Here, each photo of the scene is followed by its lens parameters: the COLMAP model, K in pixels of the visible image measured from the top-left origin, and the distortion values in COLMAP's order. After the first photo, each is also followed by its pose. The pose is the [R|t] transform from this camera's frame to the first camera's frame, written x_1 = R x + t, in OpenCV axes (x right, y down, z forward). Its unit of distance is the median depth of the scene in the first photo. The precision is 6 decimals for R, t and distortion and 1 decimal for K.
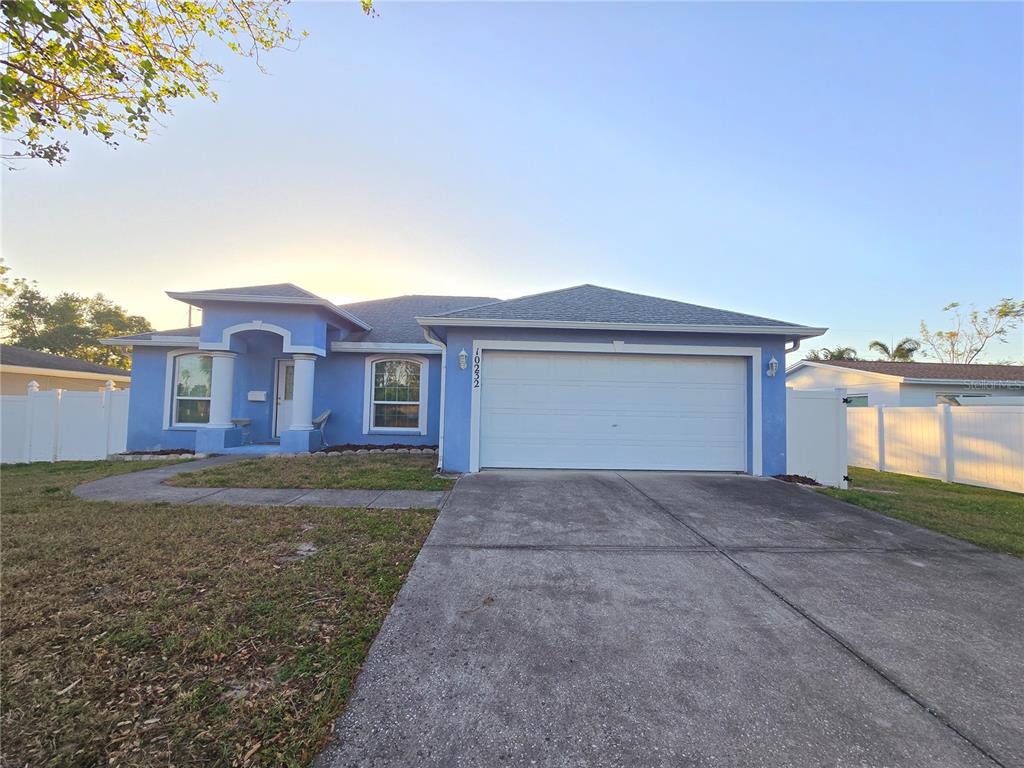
lens RADIAL K [[418.3, 0, 510.1], [0, 418.3, 386.1], [0, 0, 1]] dist [0.004035, -0.000989]
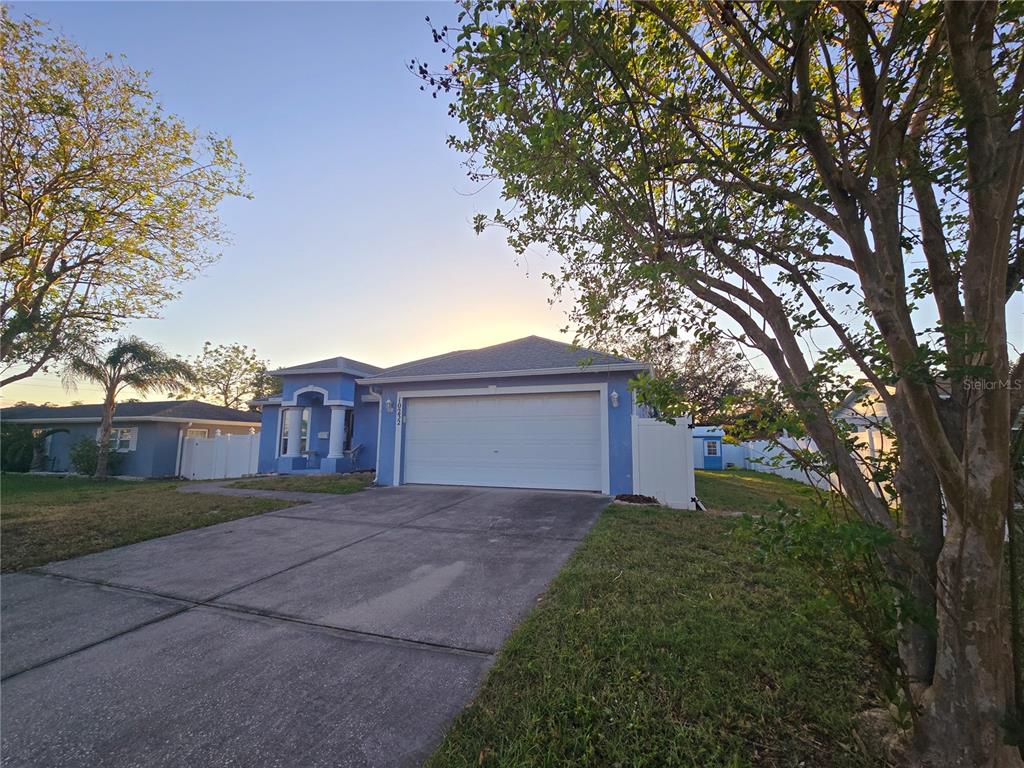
lens RADIAL K [[418.3, 0, 520.1], [0, 418.3, 379.8], [0, 0, 1]] dist [0.004035, -0.000989]
pose [[0.934447, -0.069257, -0.349302, 0.756581], [0.033927, 0.993758, -0.106273, 0.014123], [0.354481, 0.087455, 0.930964, -0.170444]]
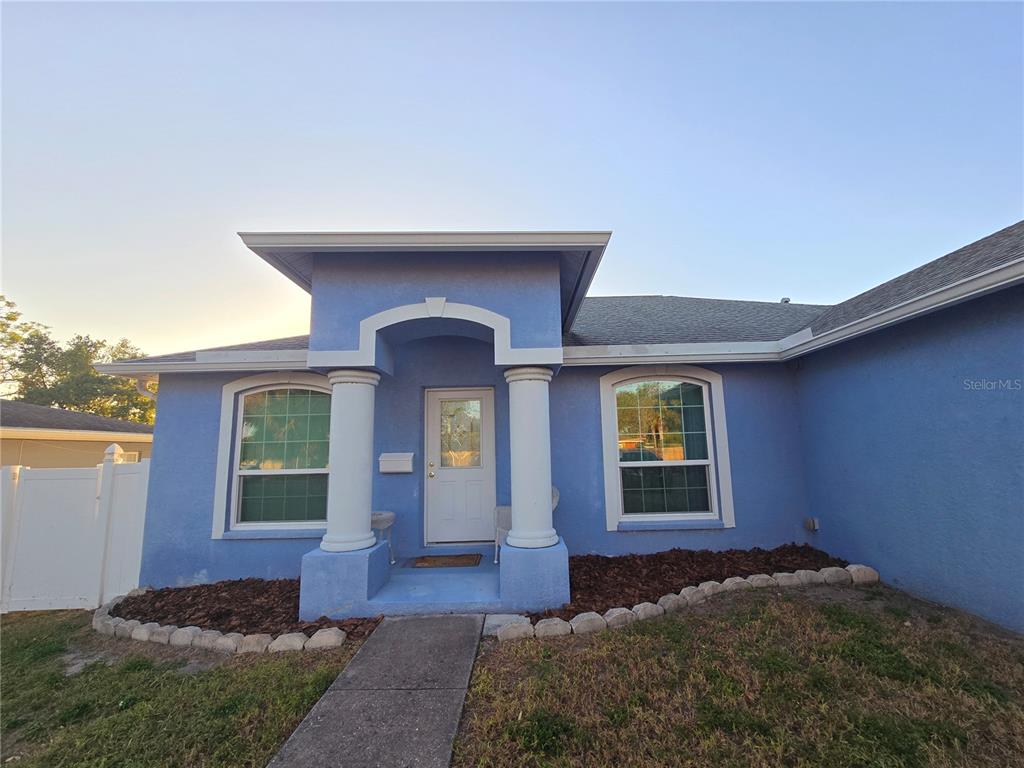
lens RADIAL K [[418.3, 0, 513.2], [0, 418.3, 386.7], [0, 0, 1]] dist [0.004035, -0.000989]
pose [[0.998534, -0.047743, -0.025513, -0.612099], [0.045220, 0.994763, -0.091664, -0.020205], [0.029756, 0.090376, 0.995463, 0.678332]]
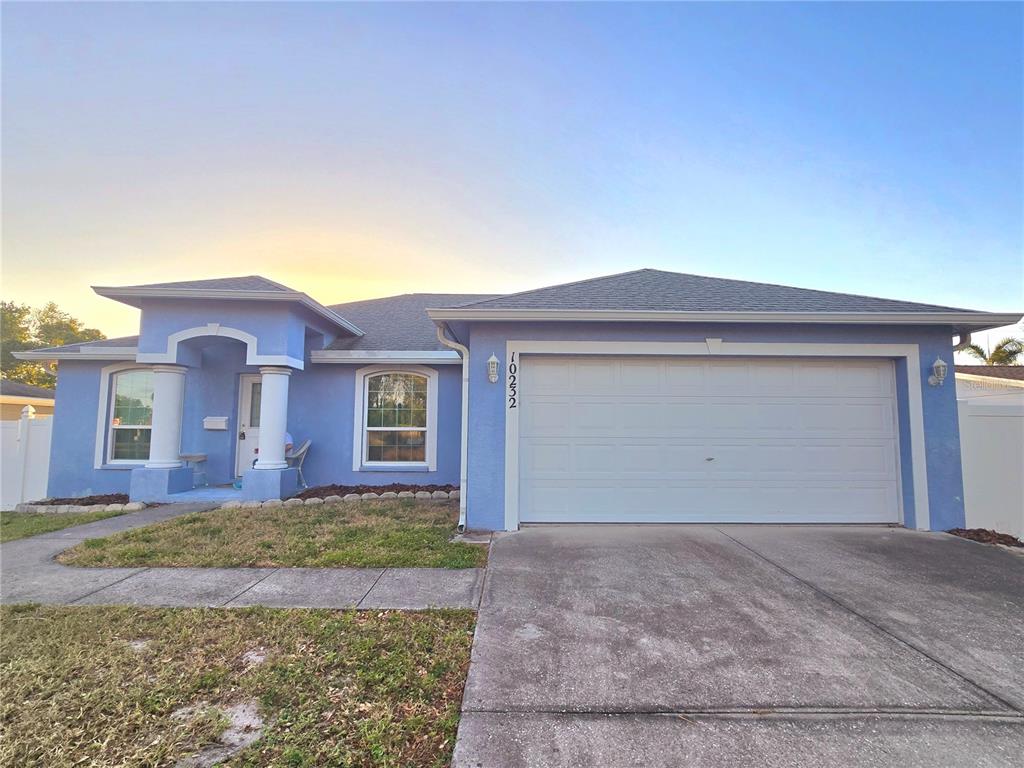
lens RADIAL K [[480.8, 0, 511.8], [0, 480.8, 387.8], [0, 0, 1]] dist [-0.001164, 0.002695]
pose [[0.999642, -0.016459, -0.021087, -0.059841], [0.015752, 0.999322, -0.033280, -0.003632], [0.021621, 0.032936, 0.999224, 0.181652]]
